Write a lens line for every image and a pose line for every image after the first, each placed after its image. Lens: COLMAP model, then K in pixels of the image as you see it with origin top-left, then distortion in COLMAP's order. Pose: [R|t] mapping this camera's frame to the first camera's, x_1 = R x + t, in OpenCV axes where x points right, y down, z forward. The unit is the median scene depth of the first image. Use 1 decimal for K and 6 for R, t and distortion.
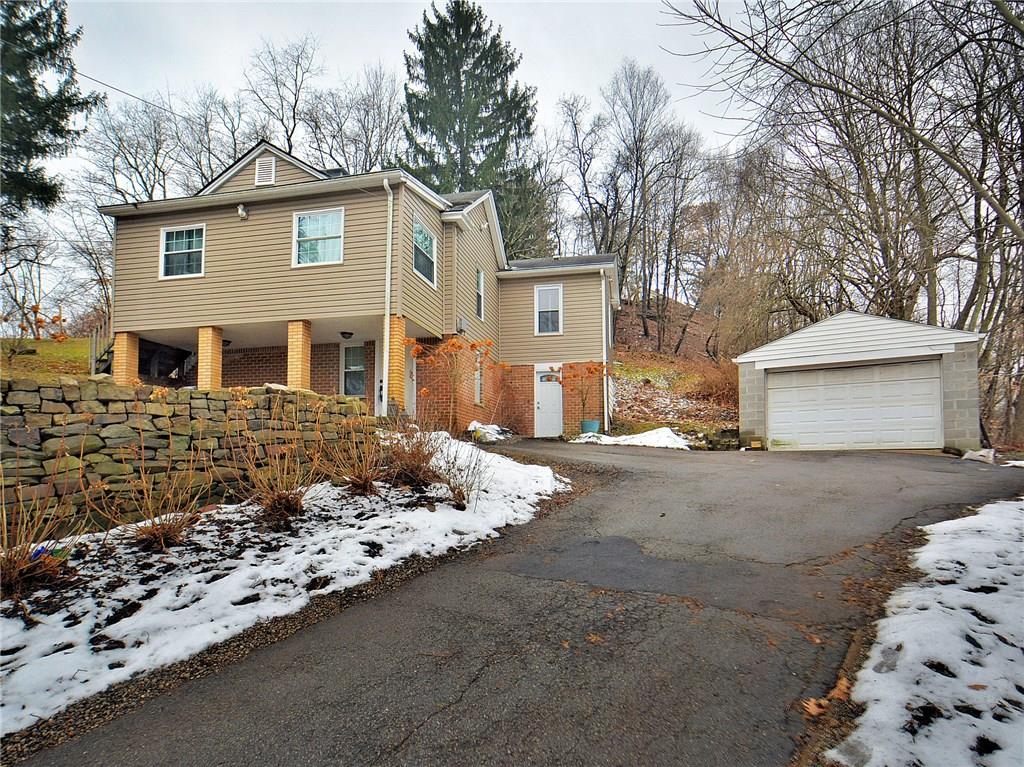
lens RADIAL K [[610.7, 0, 512.0], [0, 610.7, 383.5], [0, 0, 1]] dist [-0.006531, -0.001209]
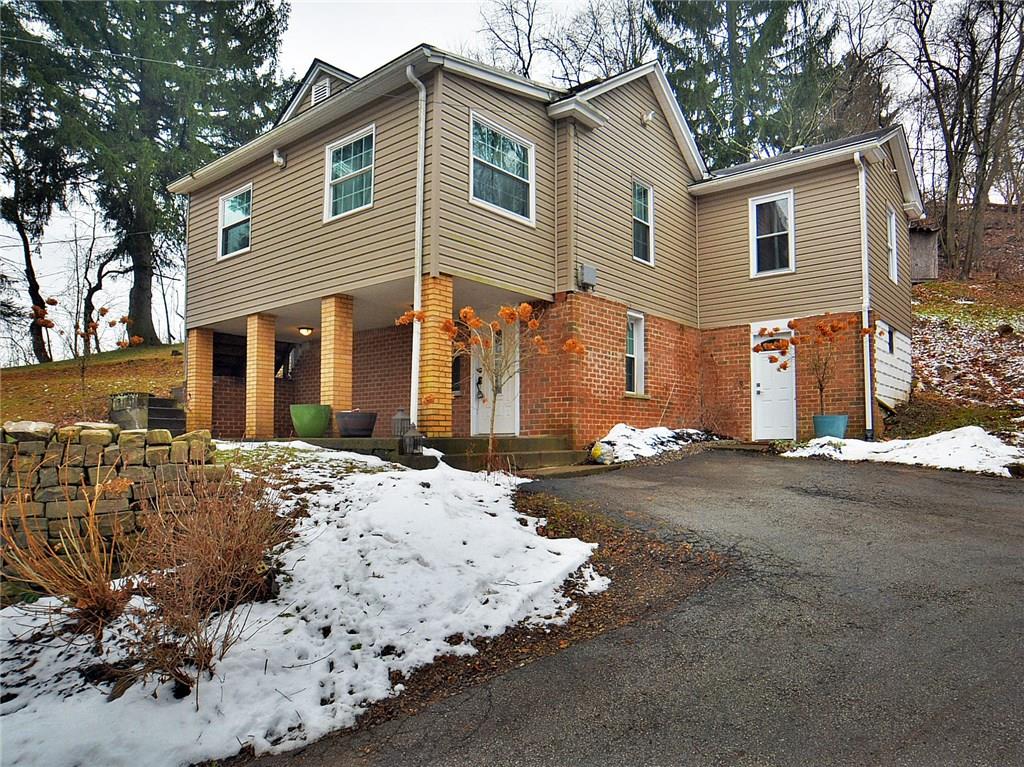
lens RADIAL K [[708.5, 0, 512.0], [0, 708.5, 383.5], [0, 0, 1]] dist [-0.025789, 0.003396]
pose [[0.897039, -0.039190, -0.440210, 0.174772], [0.062804, 0.997256, 0.039197, -0.017697], [0.437466, -0.062808, 0.897039, 0.296480]]
